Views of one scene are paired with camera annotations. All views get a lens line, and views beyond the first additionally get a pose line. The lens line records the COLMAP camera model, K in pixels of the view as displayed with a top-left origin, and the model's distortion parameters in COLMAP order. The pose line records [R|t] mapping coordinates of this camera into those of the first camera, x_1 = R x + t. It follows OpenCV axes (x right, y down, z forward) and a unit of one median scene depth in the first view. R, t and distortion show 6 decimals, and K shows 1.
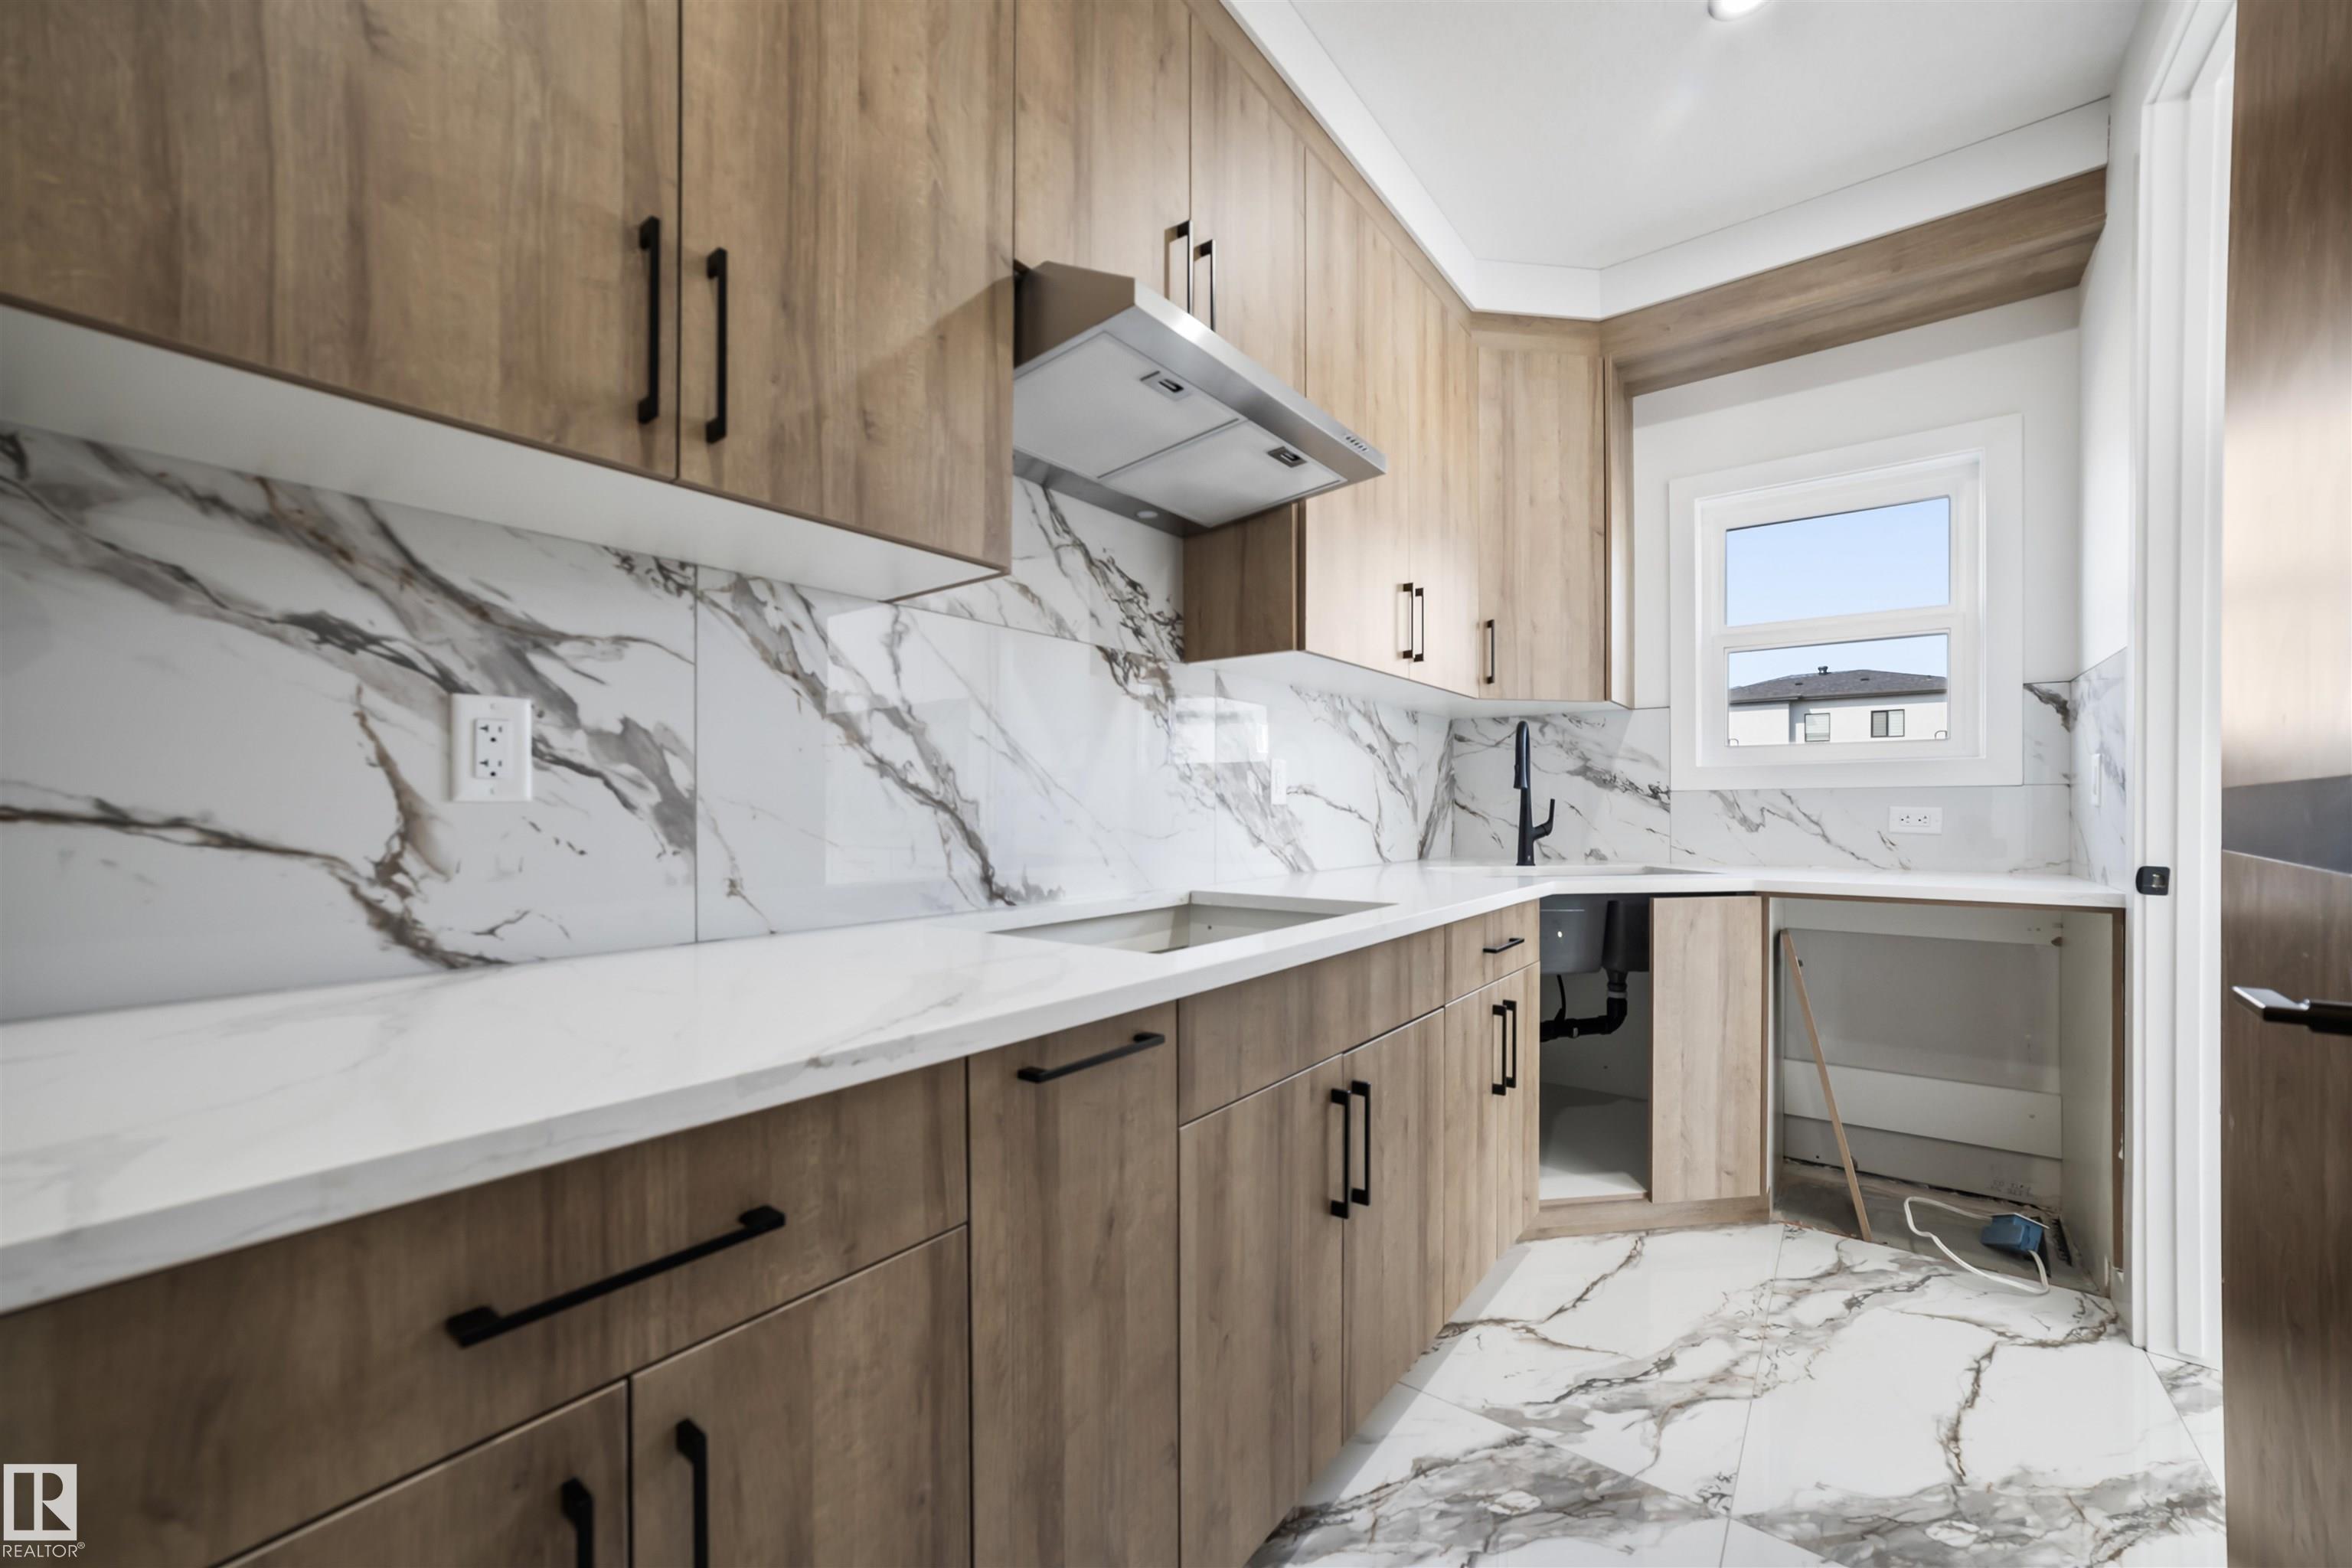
lens RADIAL K [[900.7, 0, 1178.5], [0, 900.7, 812.5], [0, 0, 1]] dist [-0.037988, 0.017504]
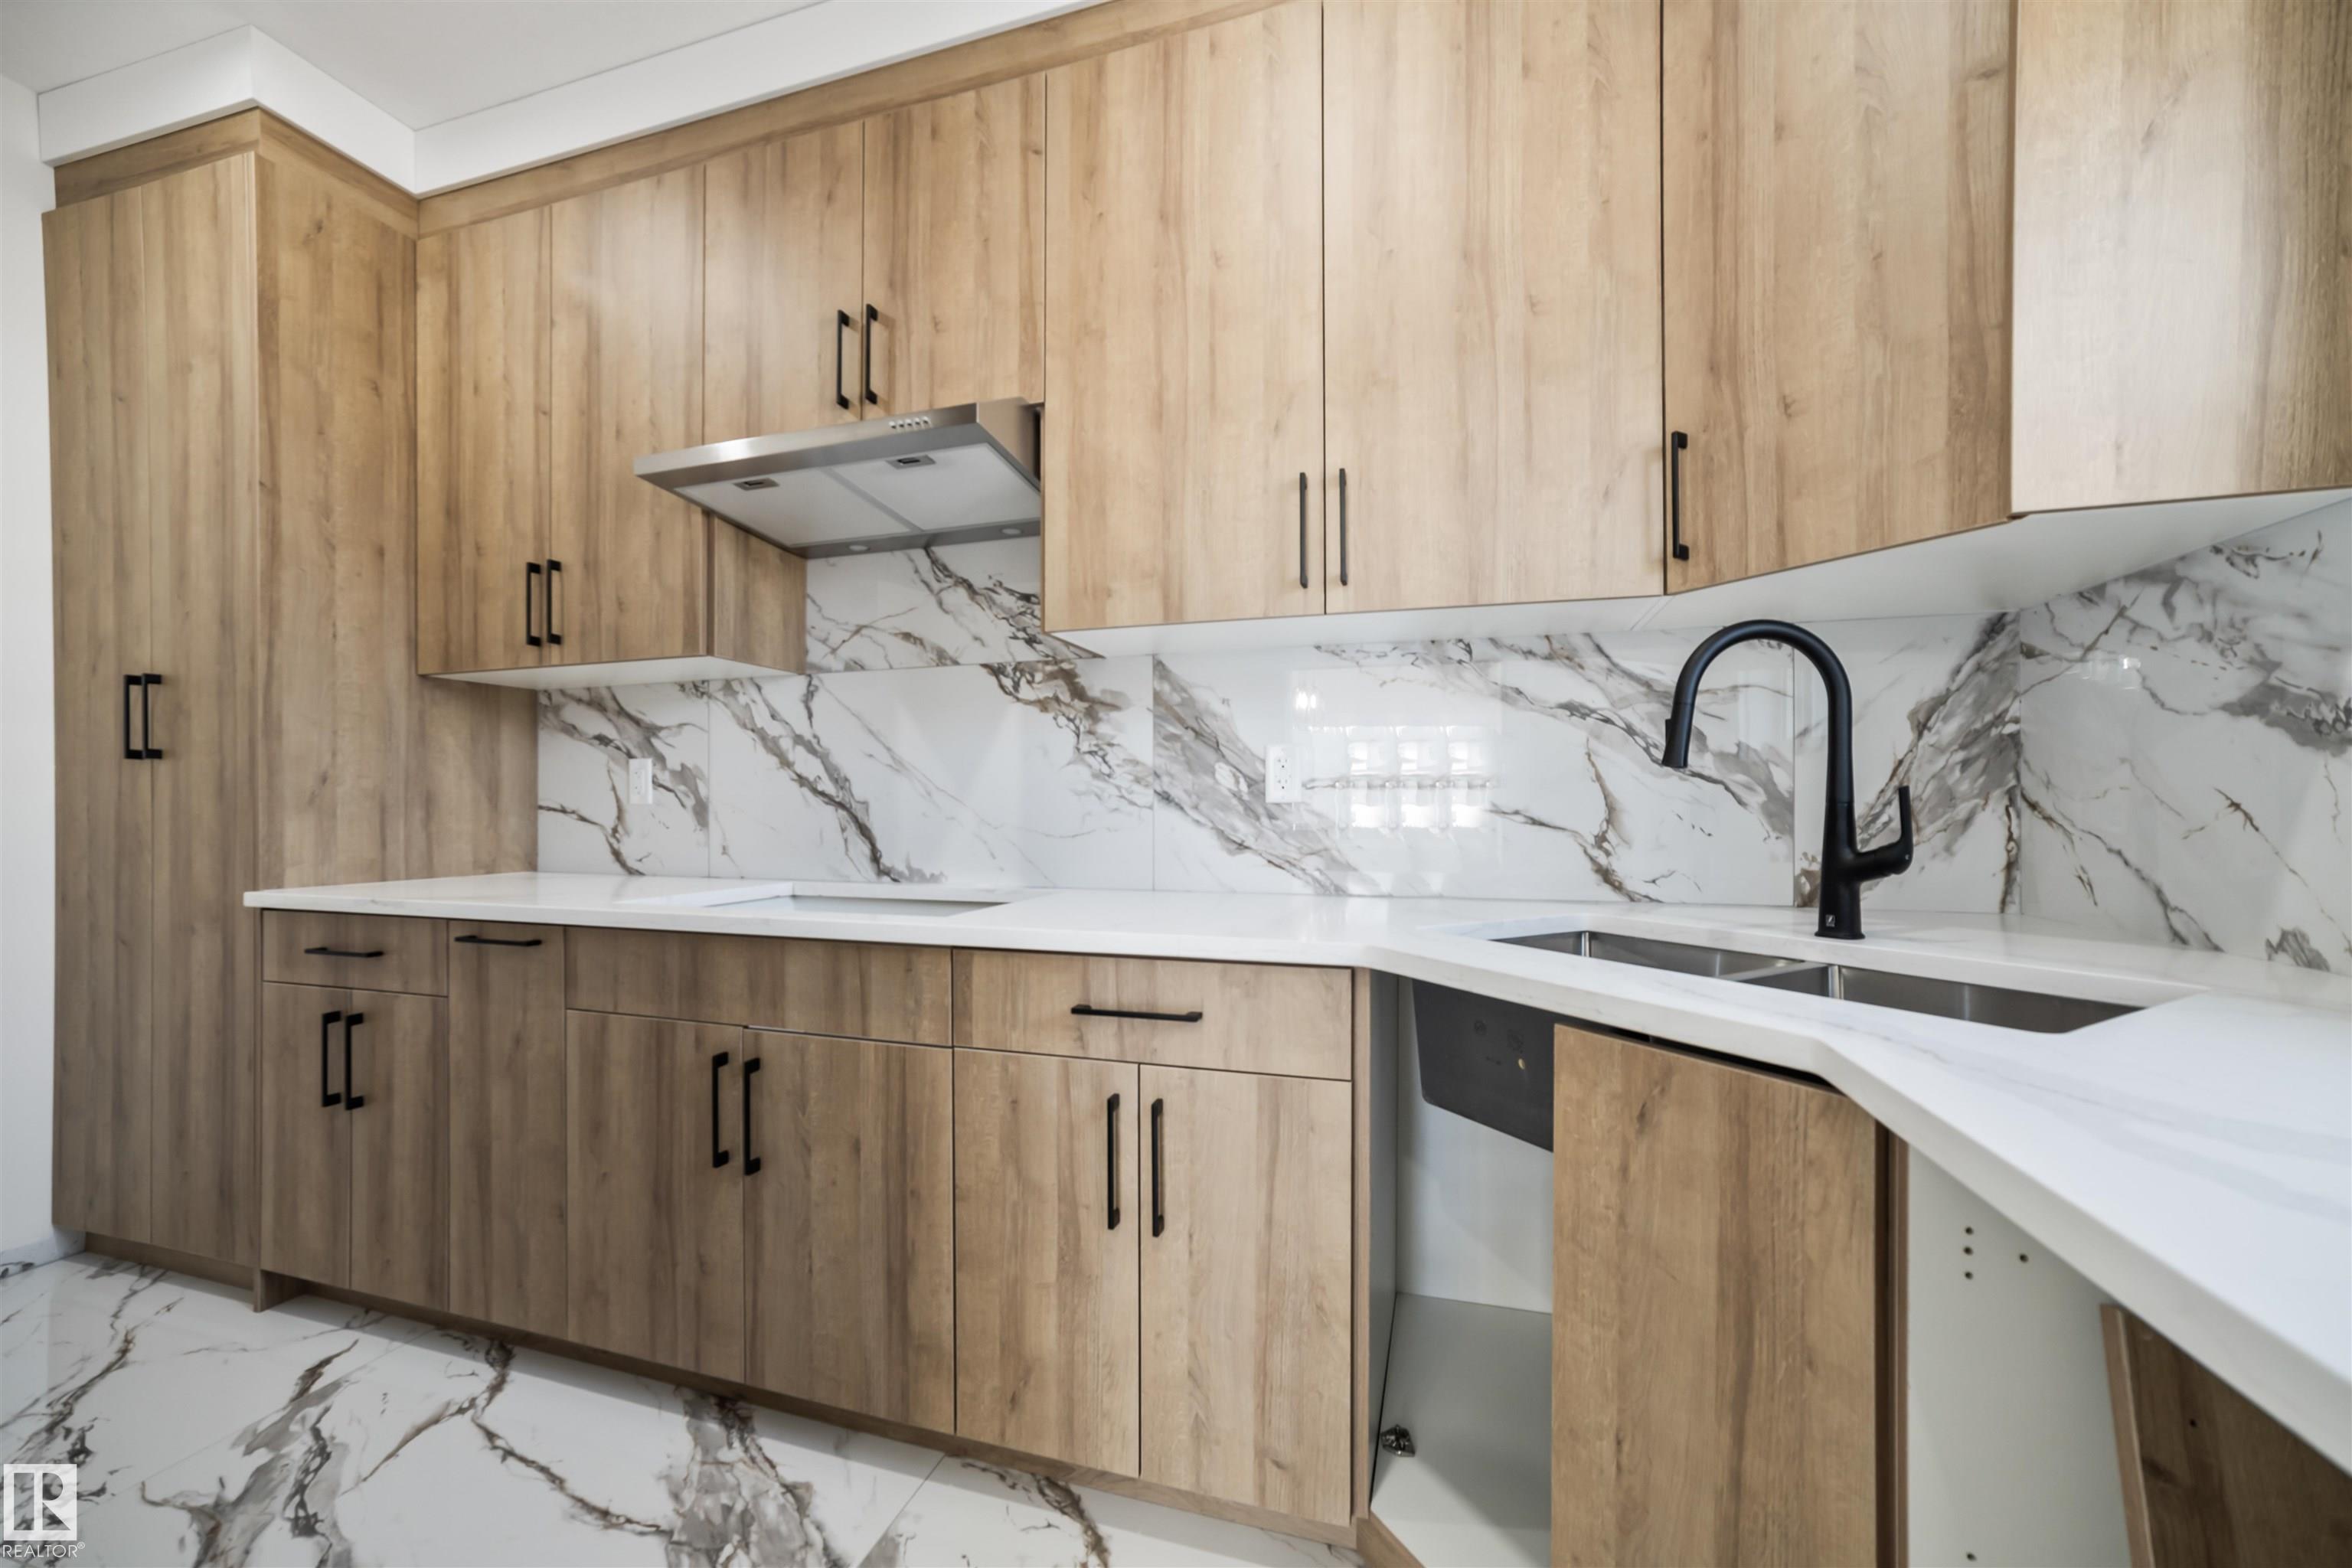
lens RADIAL K [[890.1, 0, 1177.0], [0, 890.1, 806.5], [0, 0, 1]] dist [-0.039443, 0.016174]
pose [[0.356038, 0.000549, -0.934471, 1.279897], [-0.004664, 0.999988, -0.001189, -0.006793], [0.934460, 0.004782, 0.356036, 1.020395]]
